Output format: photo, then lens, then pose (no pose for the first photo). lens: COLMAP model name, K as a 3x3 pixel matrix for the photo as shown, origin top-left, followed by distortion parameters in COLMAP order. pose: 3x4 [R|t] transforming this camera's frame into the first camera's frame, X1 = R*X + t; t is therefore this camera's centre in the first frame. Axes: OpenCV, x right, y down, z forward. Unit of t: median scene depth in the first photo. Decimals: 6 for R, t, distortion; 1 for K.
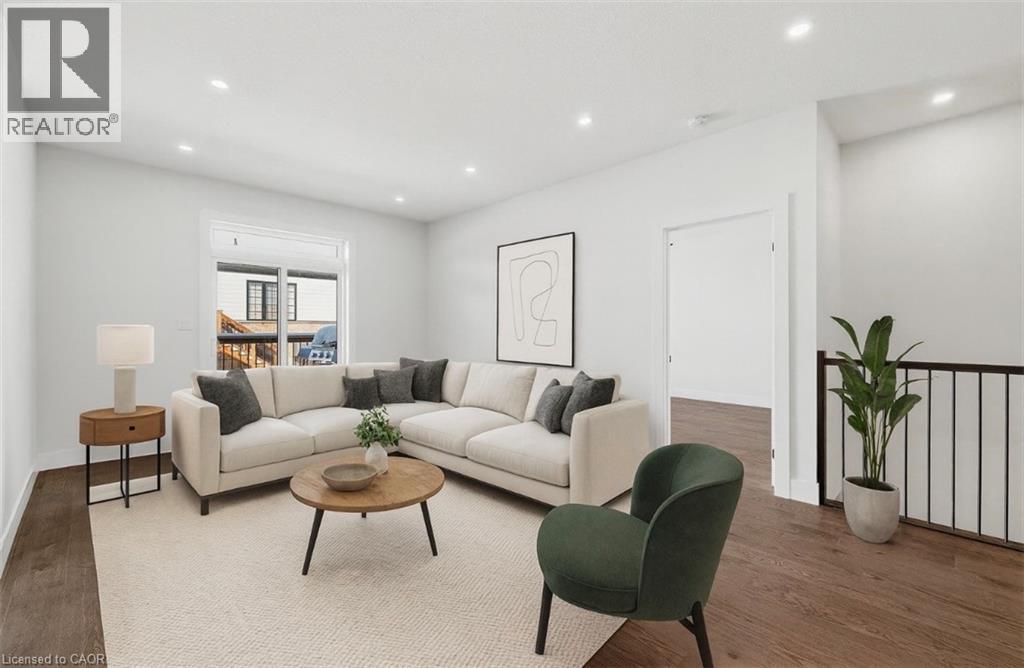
lens RADIAL K [[427.0, 0, 509.3], [0, 427.0, 329.8], [0, 0, 1]] dist [0.000146, 0.000111]
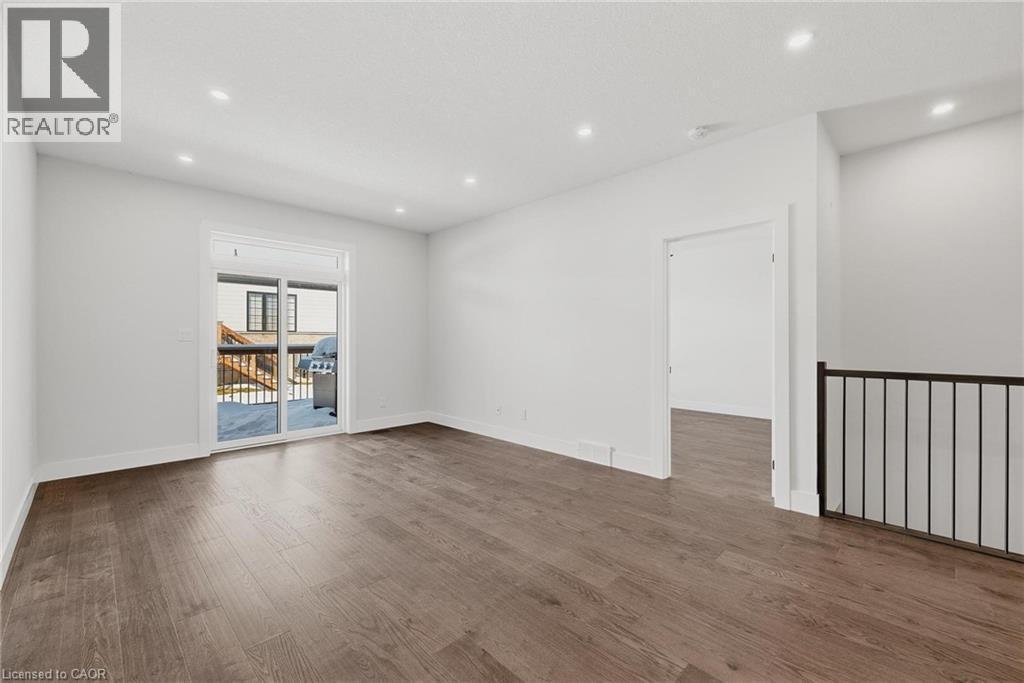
lens RADIAL K [[425.8, 0, 507.6], [0, 425.8, 340.7], [0, 0, 1]] dist [-0.000360, 0.000003]
pose [[0.999999, 0.000500, -0.001444, -0.003532], [-0.000501, 1.000000, -0.000153, -0.000026], [0.001443, 0.000153, 0.999999, 0.003630]]
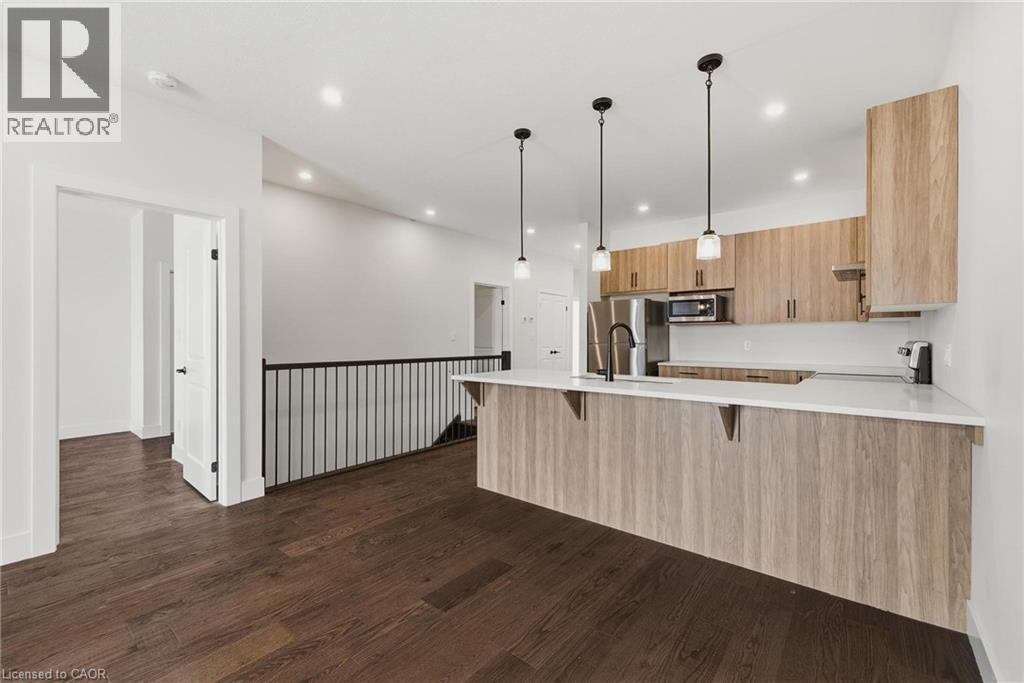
lens RADIAL K [[425.8, 0, 507.6], [0, 425.8, 340.7], [0, 0, 1]] dist [-0.000360, 0.000003]
pose [[-0.103169, -0.005110, 0.994651, -0.768034], [0.000450, 0.999986, 0.005185, -0.005982], [-0.994664, 0.000983, -0.103166, 0.799038]]
